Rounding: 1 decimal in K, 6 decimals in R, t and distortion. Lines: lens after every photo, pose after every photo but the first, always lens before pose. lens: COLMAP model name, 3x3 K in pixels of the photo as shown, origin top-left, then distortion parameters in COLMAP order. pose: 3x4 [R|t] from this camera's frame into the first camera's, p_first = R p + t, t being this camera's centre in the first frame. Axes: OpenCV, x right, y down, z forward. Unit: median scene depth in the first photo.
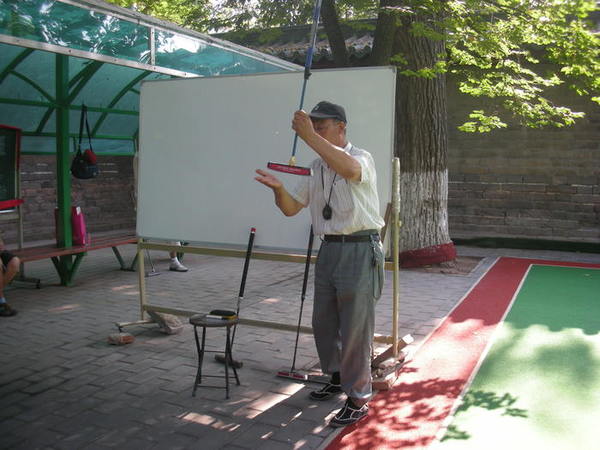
lens RADIAL K [[630.3, 0, 300.0], [0, 630.3, 225.0], [0, 0, 1]] dist [-0.155702, 0.002134]
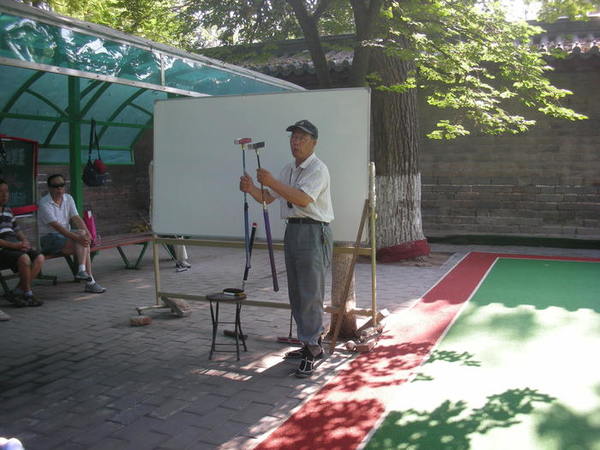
lens RADIAL K [[630.3, 0, 300.0], [0, 630.3, 225.0], [0, 0, 1]] dist [-0.155702, 0.002134]
pose [[0.999363, -0.017342, 0.031193, -0.017994], [0.017731, 0.999768, -0.012237, 0.018602], [-0.030974, 0.012782, 0.999438, -0.145133]]
